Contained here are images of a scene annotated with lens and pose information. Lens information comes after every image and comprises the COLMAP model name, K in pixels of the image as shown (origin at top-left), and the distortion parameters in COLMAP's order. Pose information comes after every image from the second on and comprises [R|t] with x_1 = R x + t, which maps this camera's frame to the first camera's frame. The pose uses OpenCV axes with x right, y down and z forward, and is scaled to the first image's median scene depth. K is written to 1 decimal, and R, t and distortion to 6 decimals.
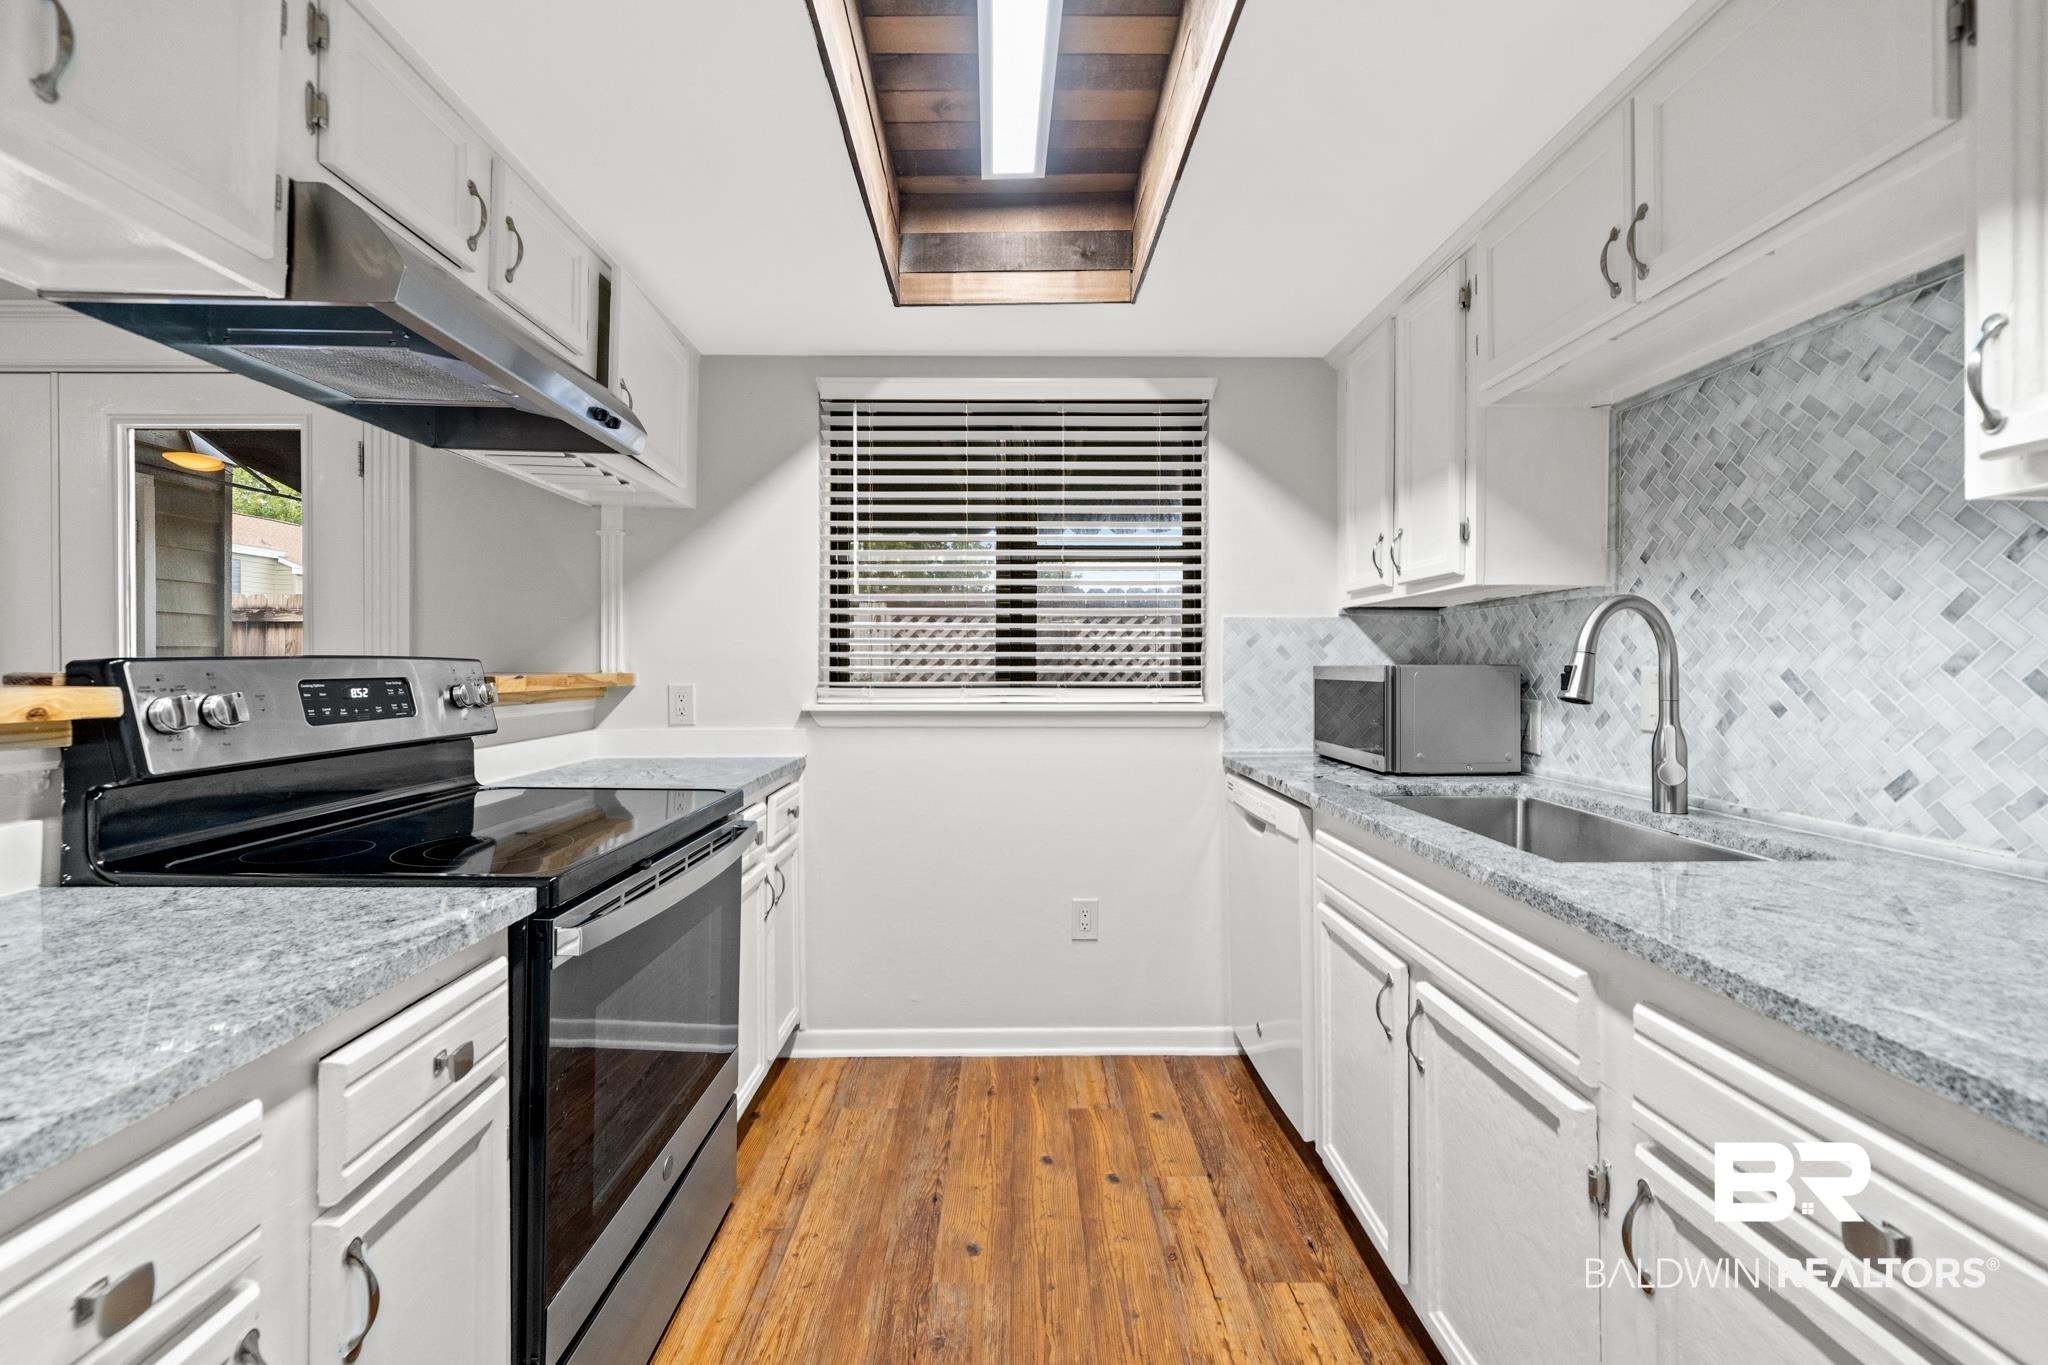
lens RADIAL K [[821.5, 0, 1024.9], [0, 821.5, 665.3], [0, 0, 1]] dist [0.000450, -0.001220]
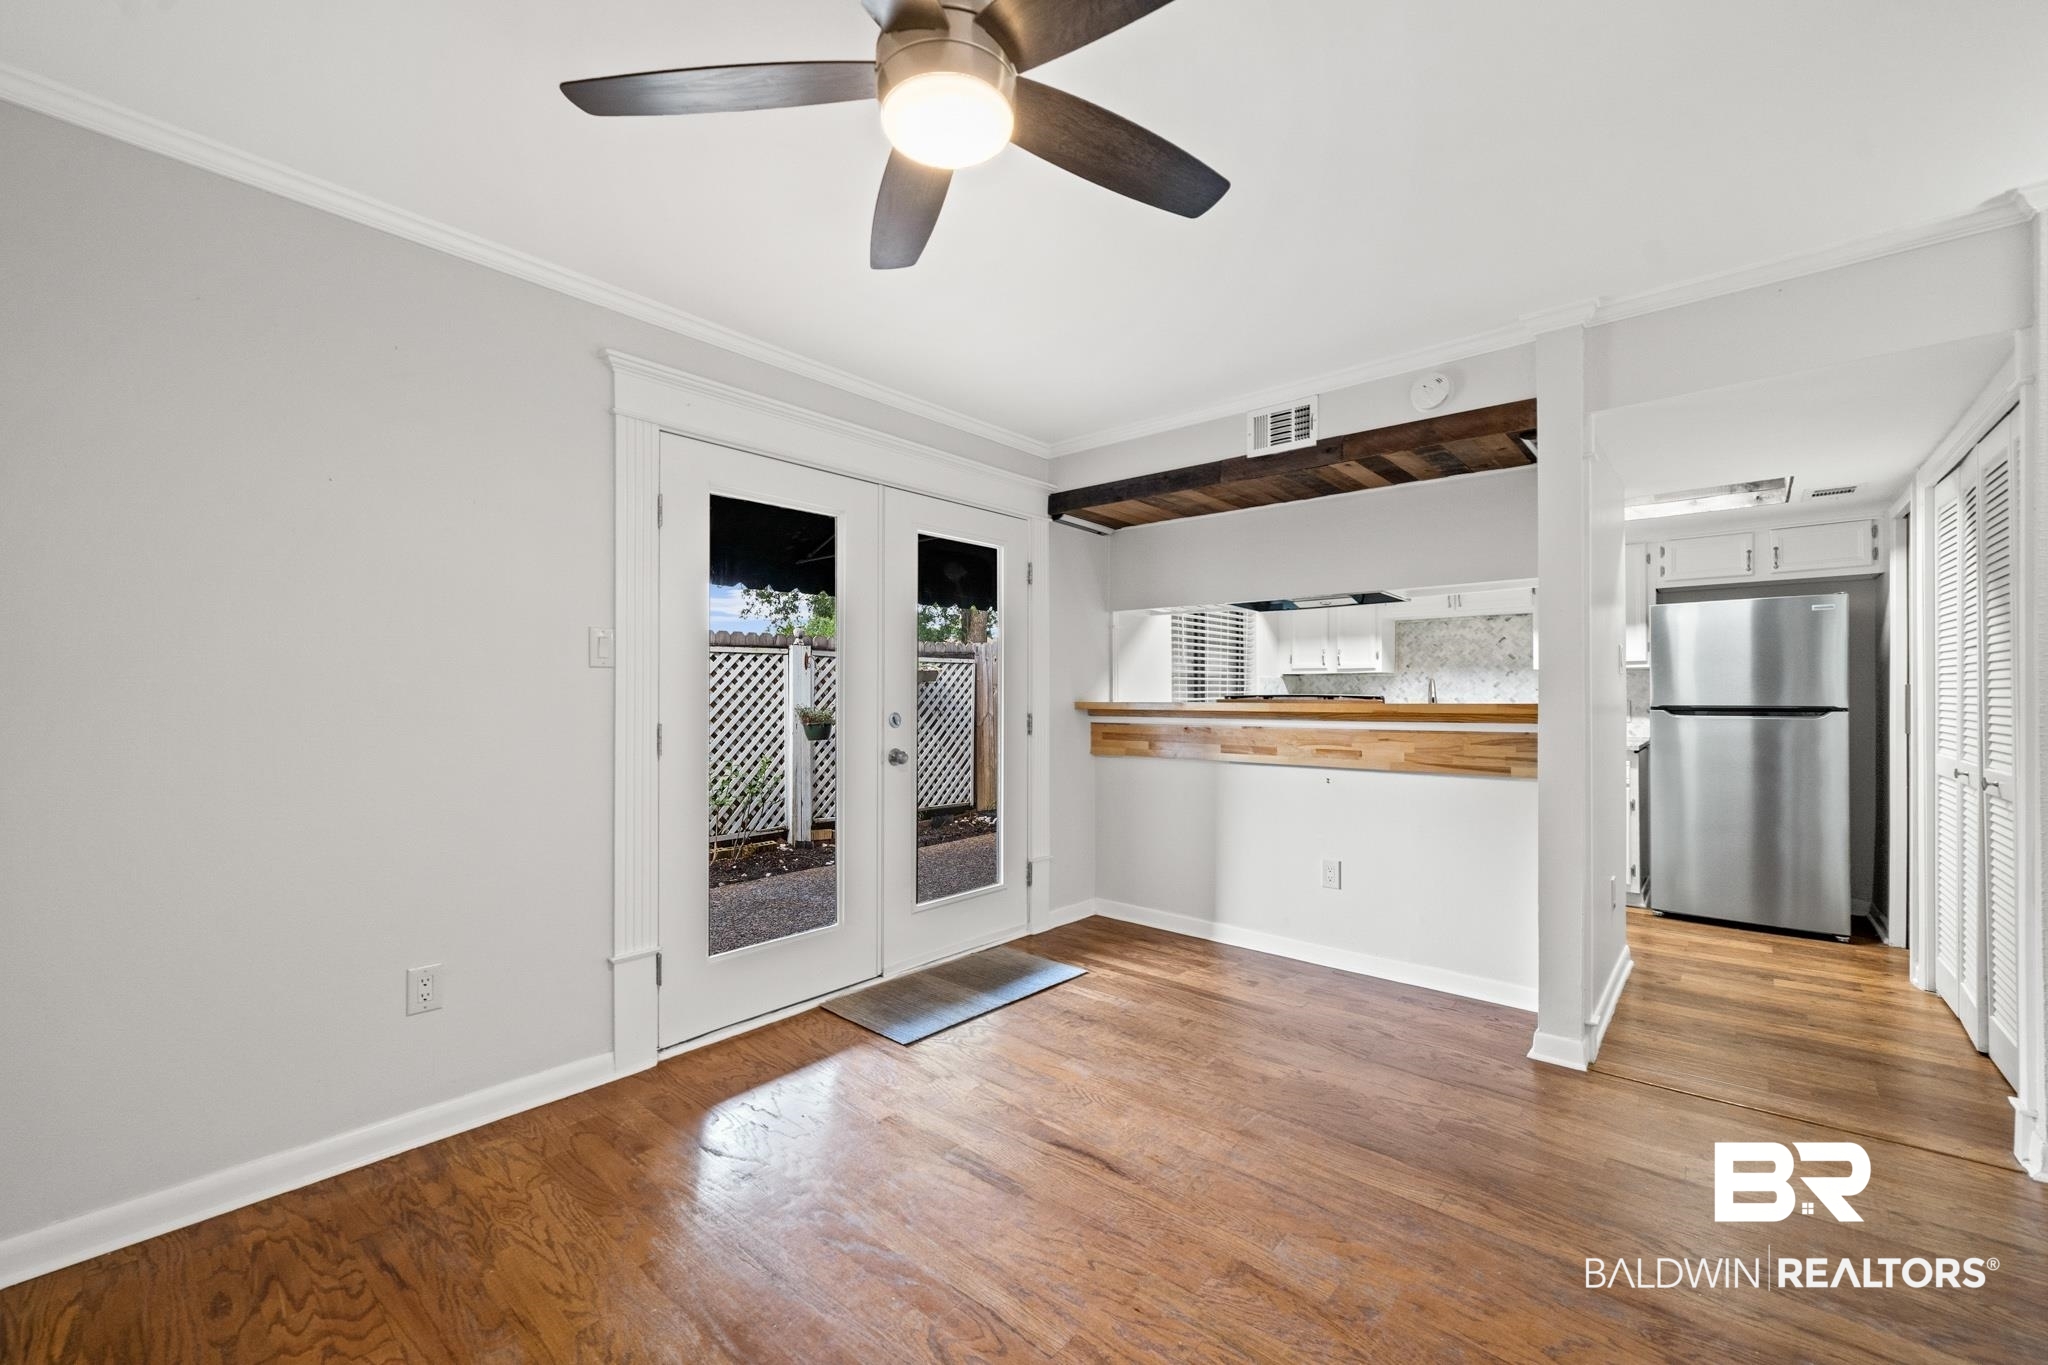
lens RADIAL K [[821.5, 0, 1016.8], [0, 821.5, 695.5], [0, 0, 1]] dist [0.000450, -0.001220]
pose [[0.672161, -0.001839, 0.740402, -3.614533], [0.004162, 0.999991, -0.001294, -0.008680], [-0.740393, 0.003951, 0.672163, -0.158269]]
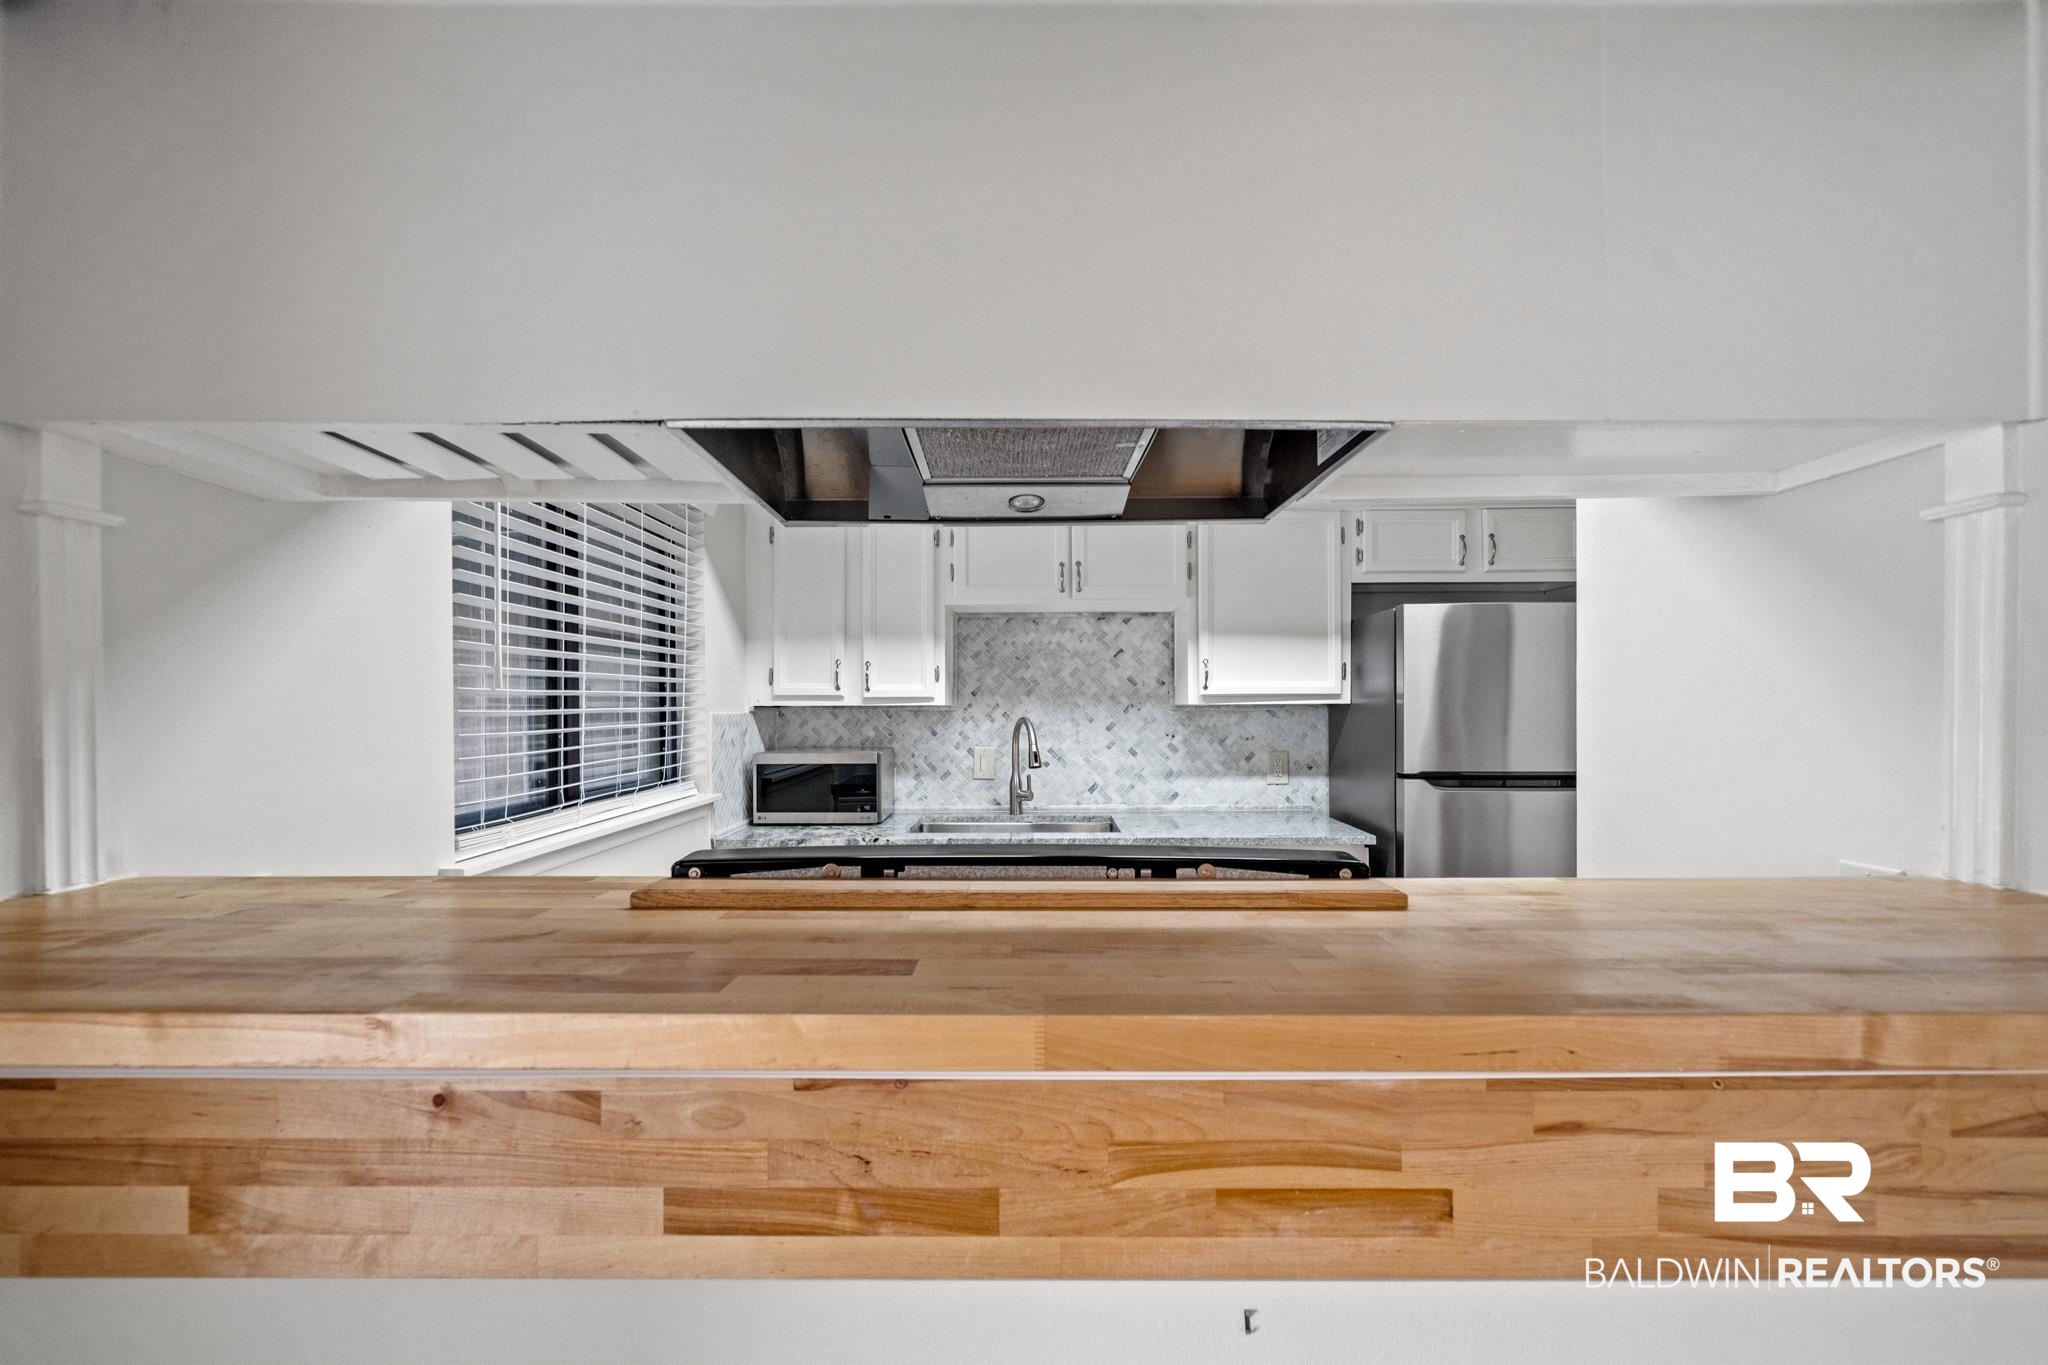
lens RADIAL K [[821.5, 0, 1022.4], [0, 821.5, 708.1], [0, 0, 1]] dist [0.000450, -0.001220]
pose [[0.024341, -0.007740, 0.999674, -1.524549], [0.005185, 0.999958, 0.007616, -0.132321], [-0.999690, 0.004998, 0.024381, 1.001098]]
